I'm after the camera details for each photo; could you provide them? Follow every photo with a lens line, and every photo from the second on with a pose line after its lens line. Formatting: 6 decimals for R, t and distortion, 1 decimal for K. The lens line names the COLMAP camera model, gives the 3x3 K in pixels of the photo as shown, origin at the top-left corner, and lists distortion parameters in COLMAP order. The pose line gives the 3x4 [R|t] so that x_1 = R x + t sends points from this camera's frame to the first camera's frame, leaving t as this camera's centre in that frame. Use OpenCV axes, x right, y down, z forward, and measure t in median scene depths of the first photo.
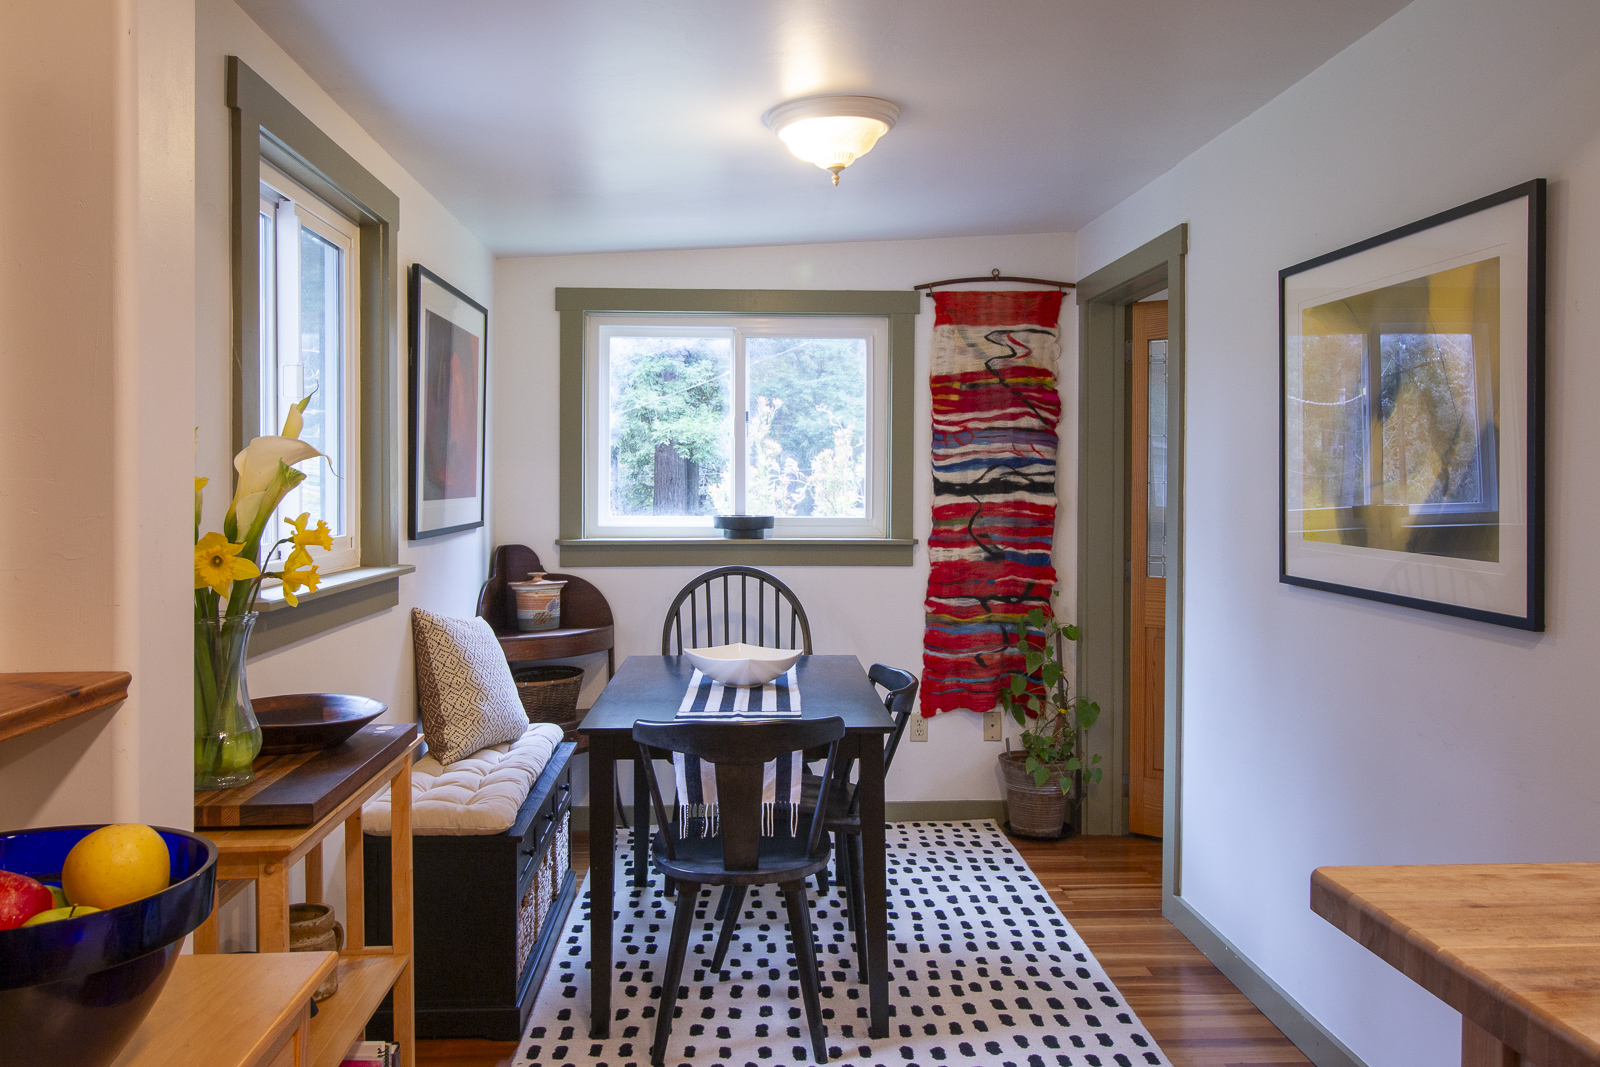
lens RADIAL K [[1282.2, 0, 799.4], [0, 1282.2, 497.6], [0, 0, 1]] dist [0.026362, 0.002351]
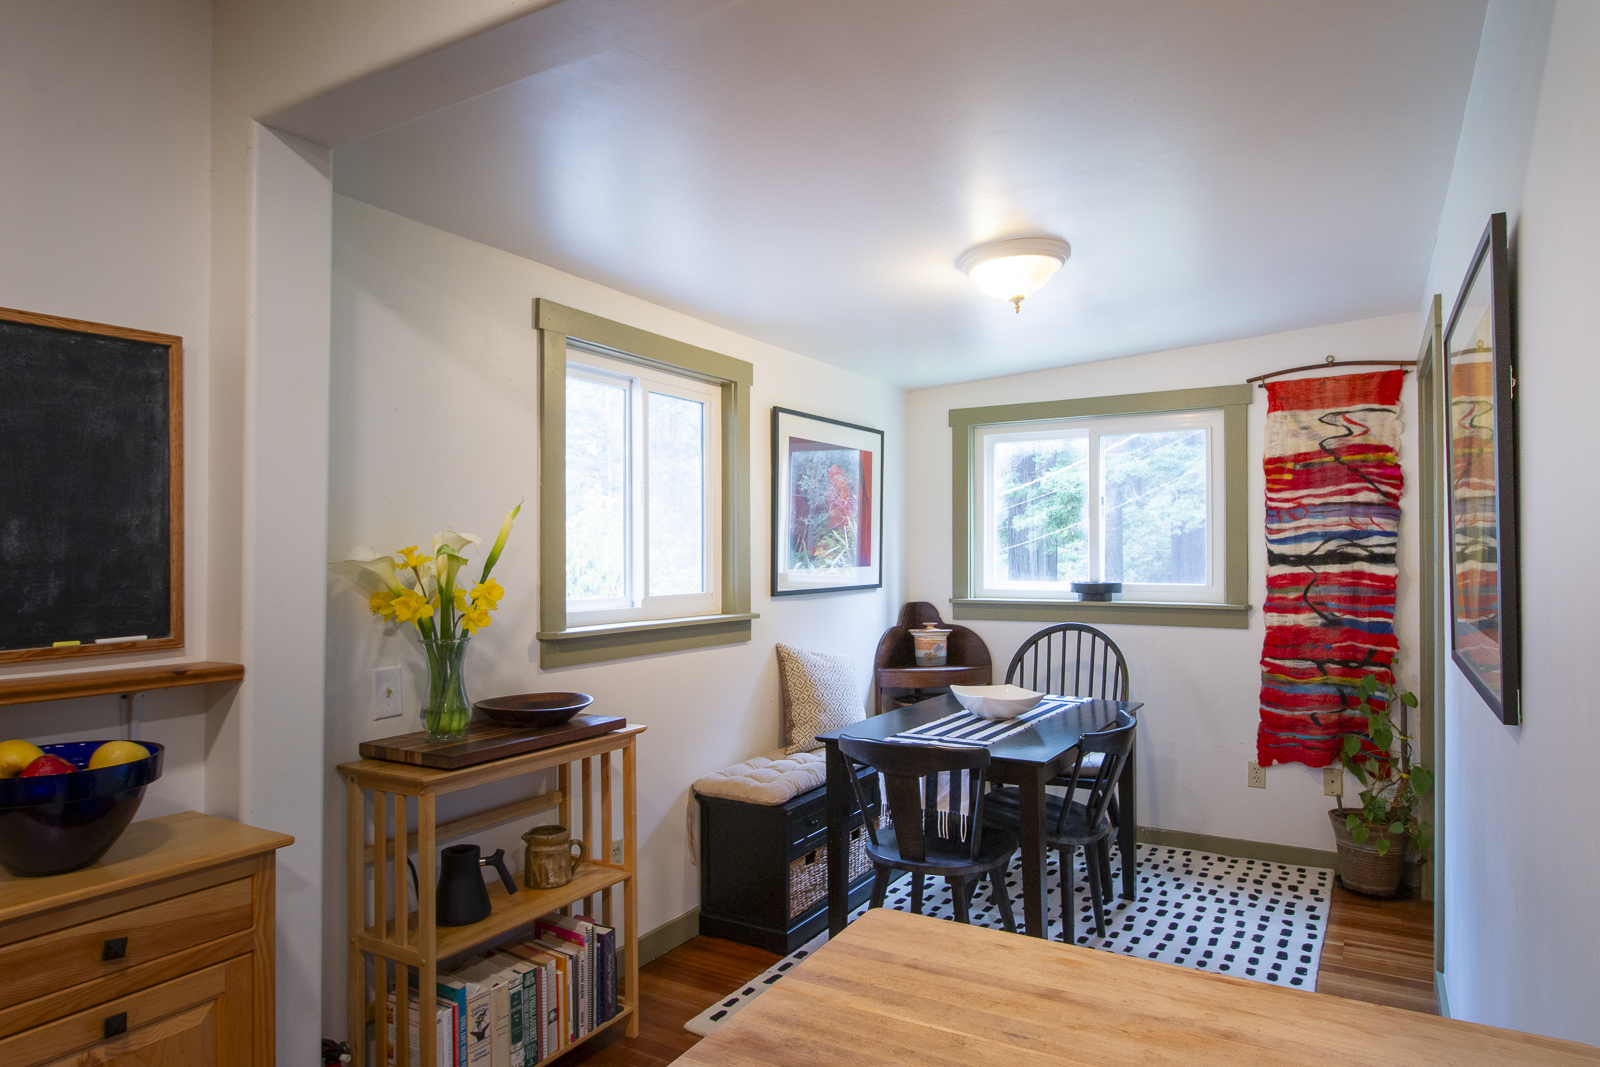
lens RADIAL K [[968.0, 0, 801.1], [0, 968.0, 541.3], [0, 0, 1]] dist [0.005246, 0.001073]
pose [[0.830722, -0.011911, -0.556560, 0.236569], [-0.002230, 0.999692, -0.024722, -0.001215], [0.556682, 0.021778, 0.830440, 0.080104]]
